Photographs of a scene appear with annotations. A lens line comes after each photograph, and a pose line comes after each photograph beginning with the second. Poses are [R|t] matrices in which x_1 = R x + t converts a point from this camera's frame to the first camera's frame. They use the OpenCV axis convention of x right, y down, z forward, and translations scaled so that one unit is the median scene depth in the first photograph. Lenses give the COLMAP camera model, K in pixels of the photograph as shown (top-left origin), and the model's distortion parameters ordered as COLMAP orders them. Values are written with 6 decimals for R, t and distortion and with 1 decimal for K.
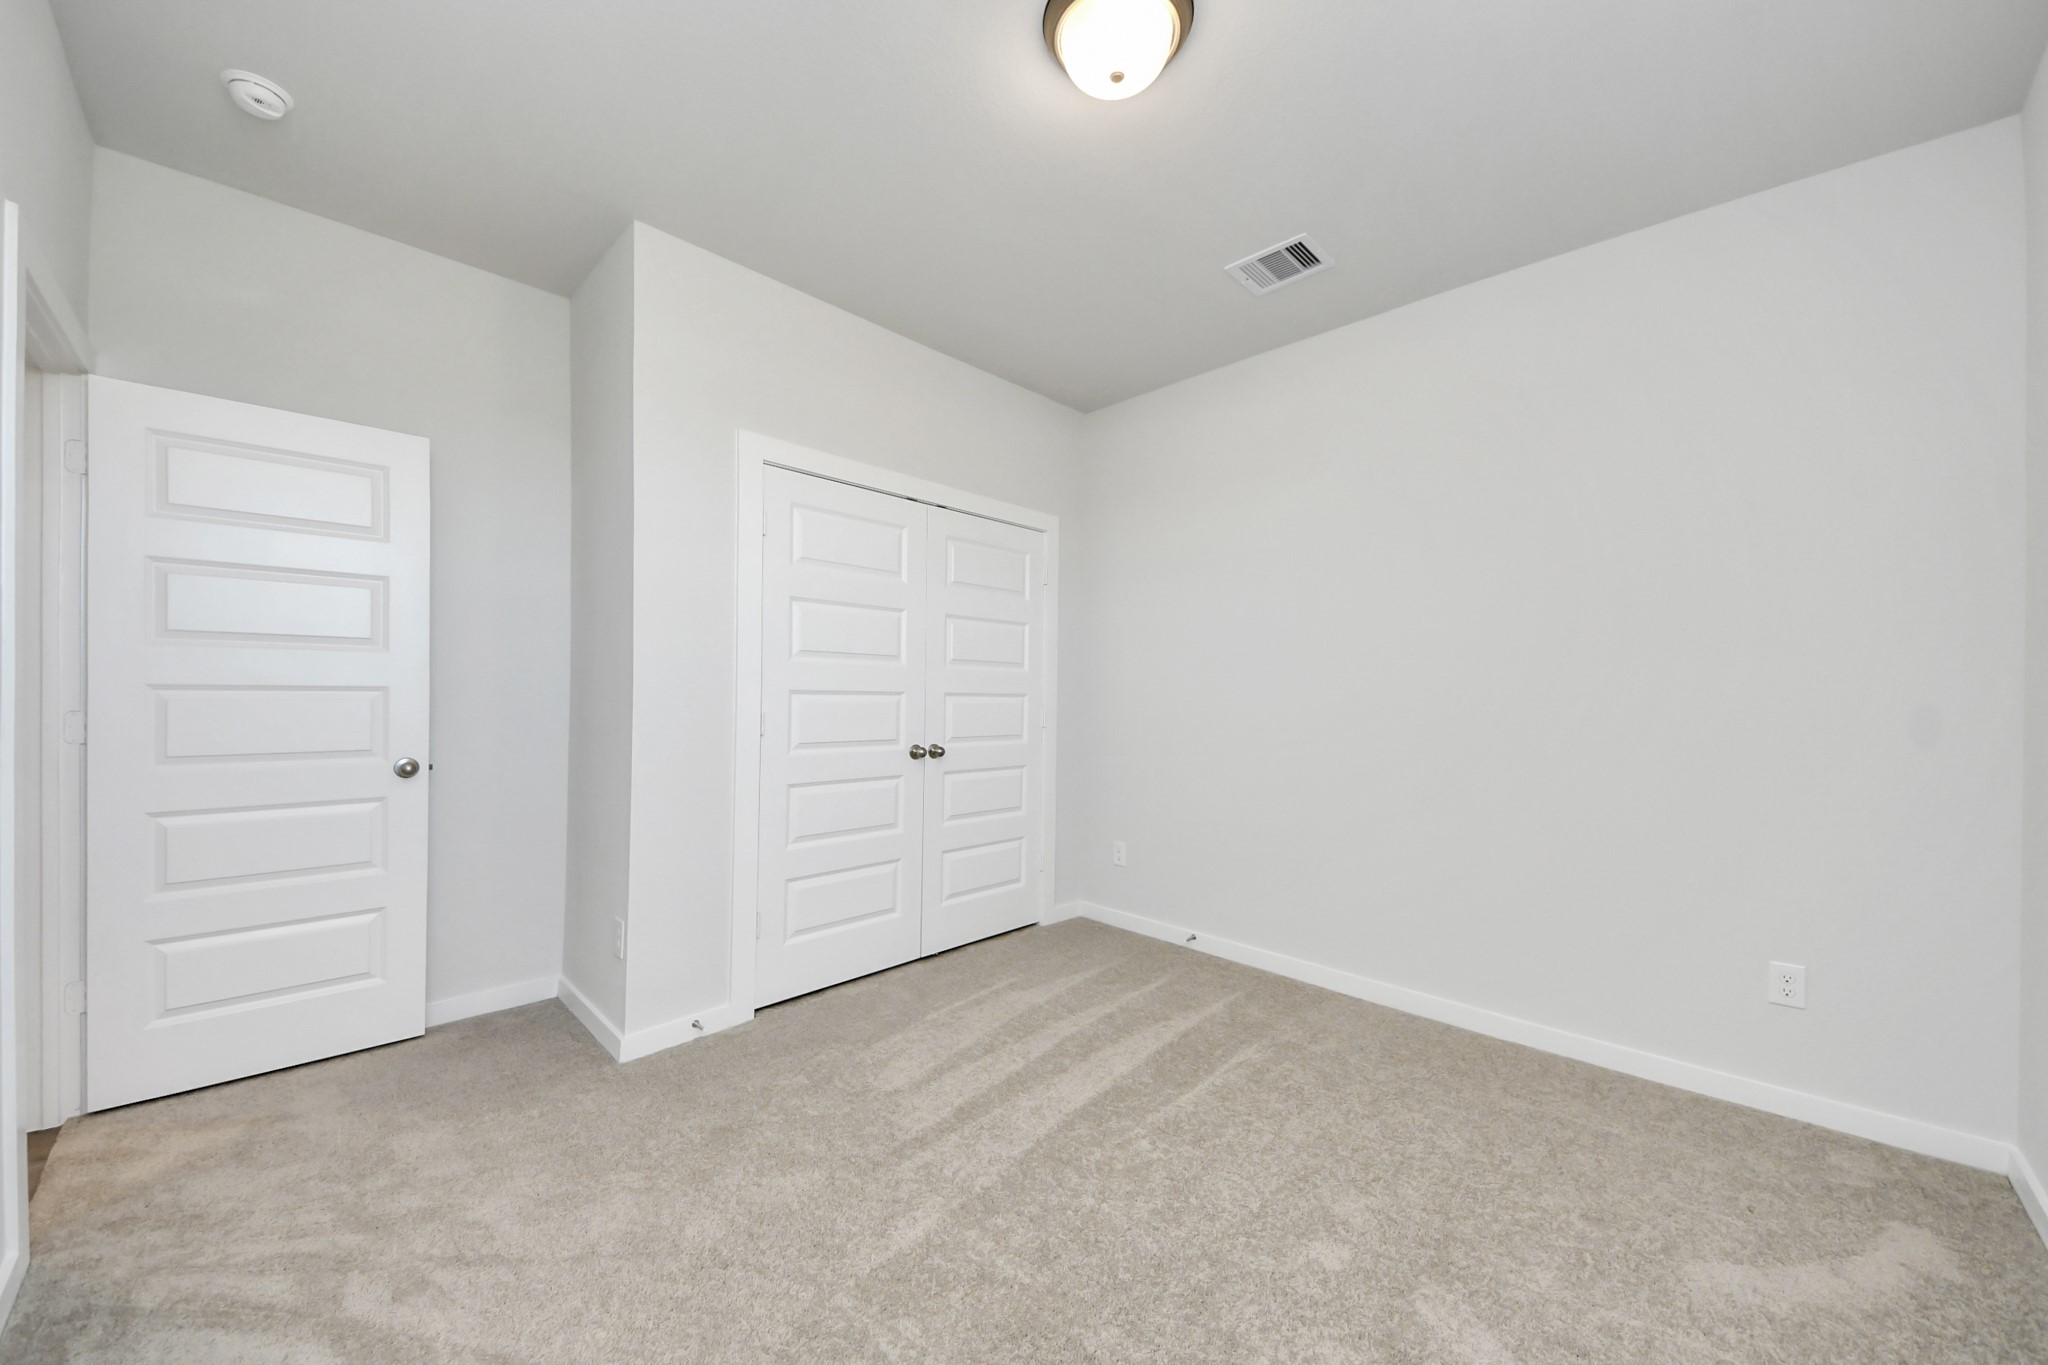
lens RADIAL K [[746.2, 0, 1007.0], [0, 746.2, 685.0], [0, 0, 1]] dist [0.001212, -0.007639]
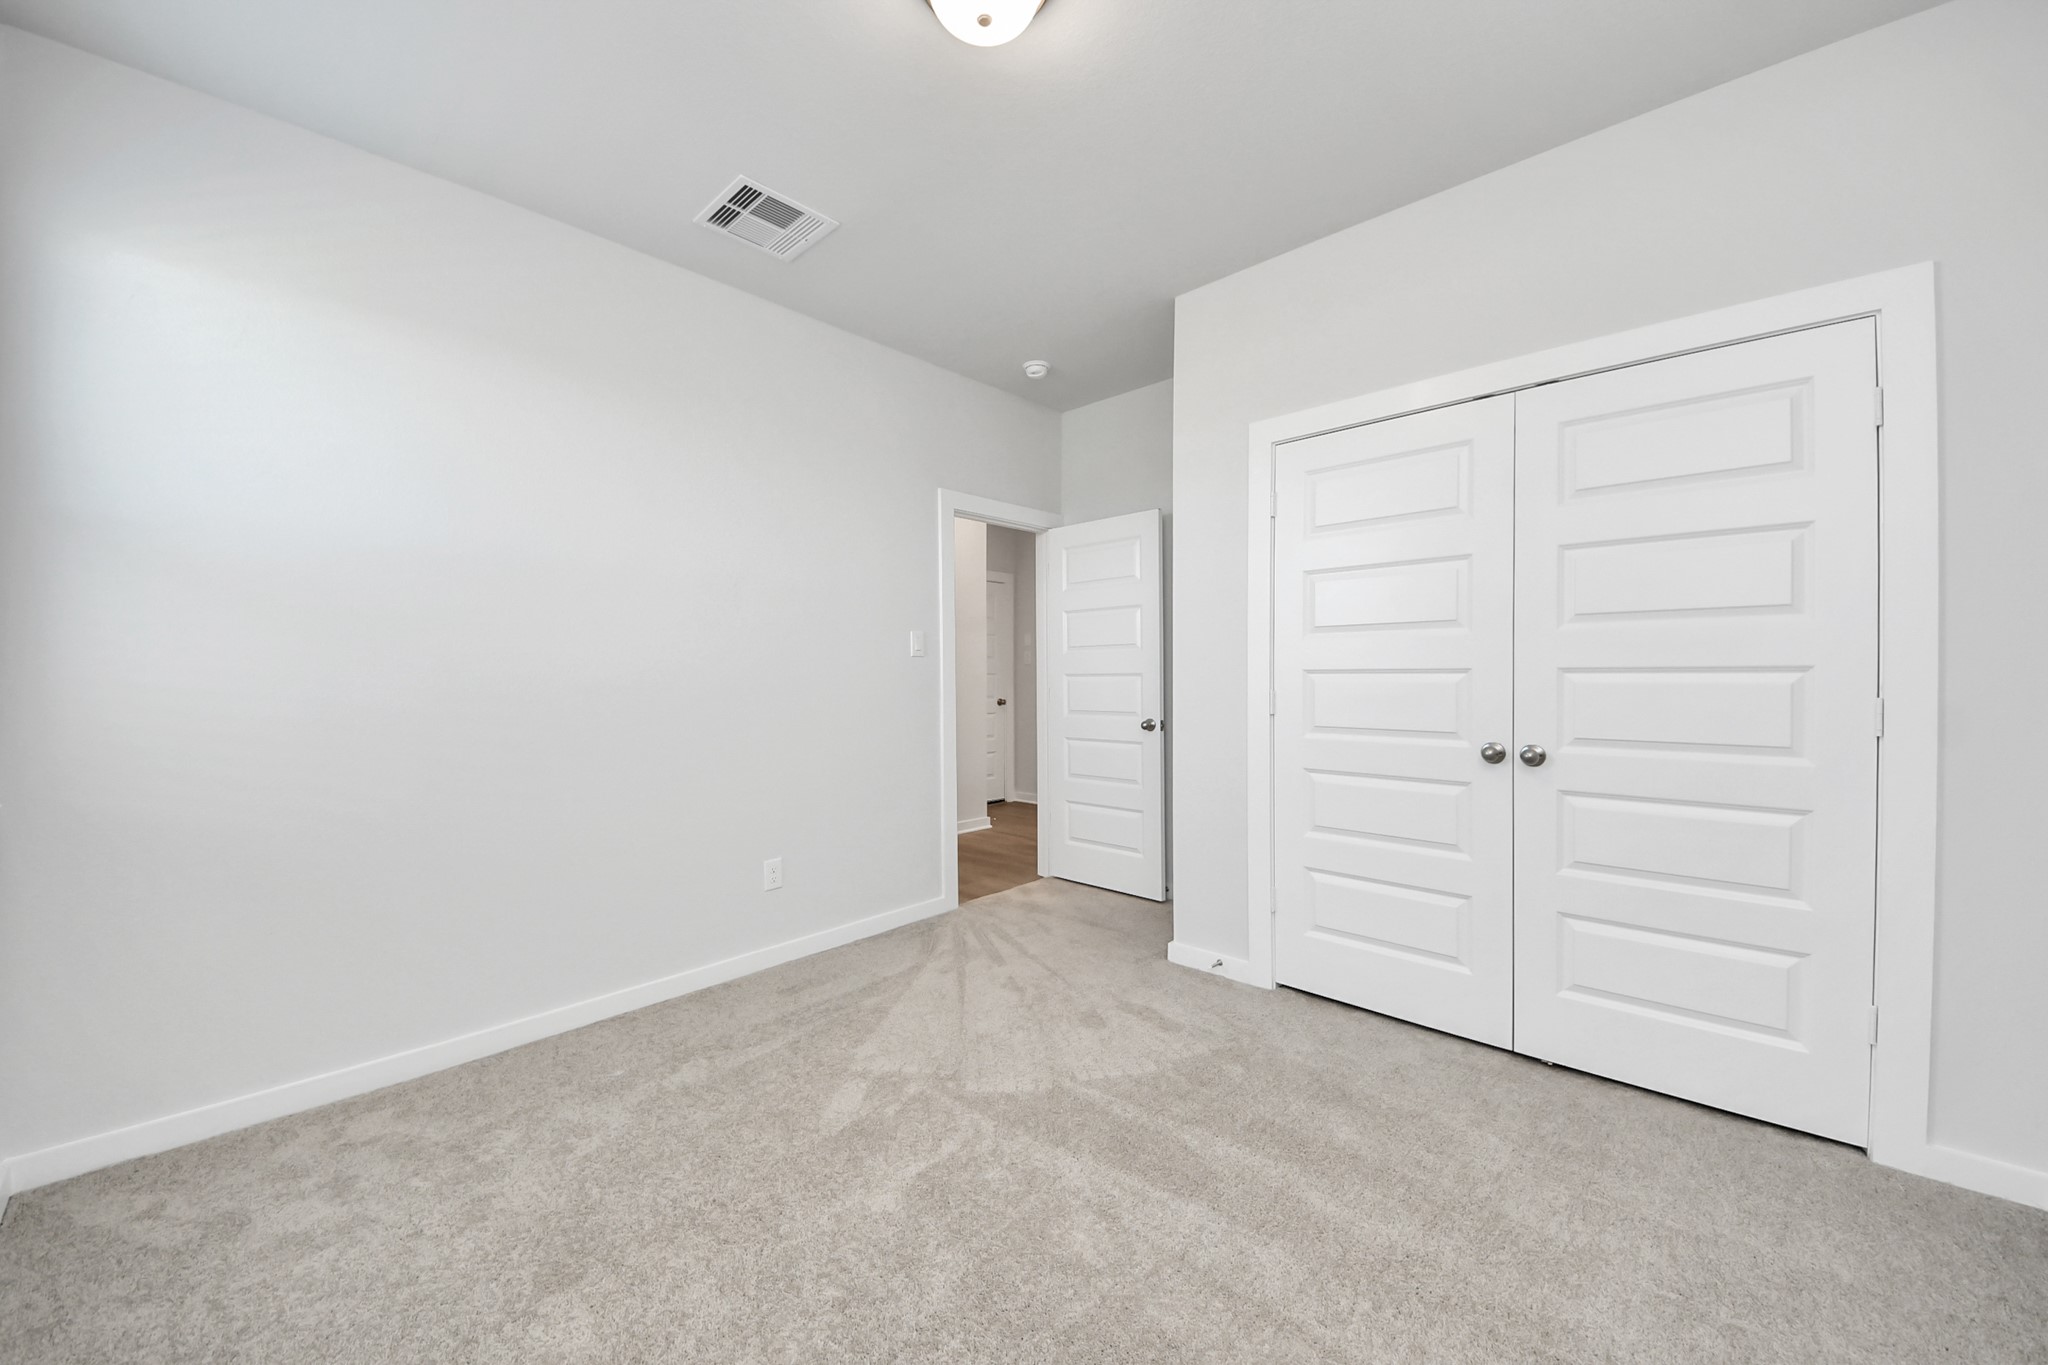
lens RADIAL K [[746.2, 0, 1007.0], [0, 746.2, 685.0], [0, 0, 1]] dist [0.001212, -0.007639]
pose [[0.017793, 0.008926, -0.999802, 0.769263], [0.028218, 0.999557, 0.009426, 0.006493], [0.999443, -0.028380, 0.017533, 0.713364]]
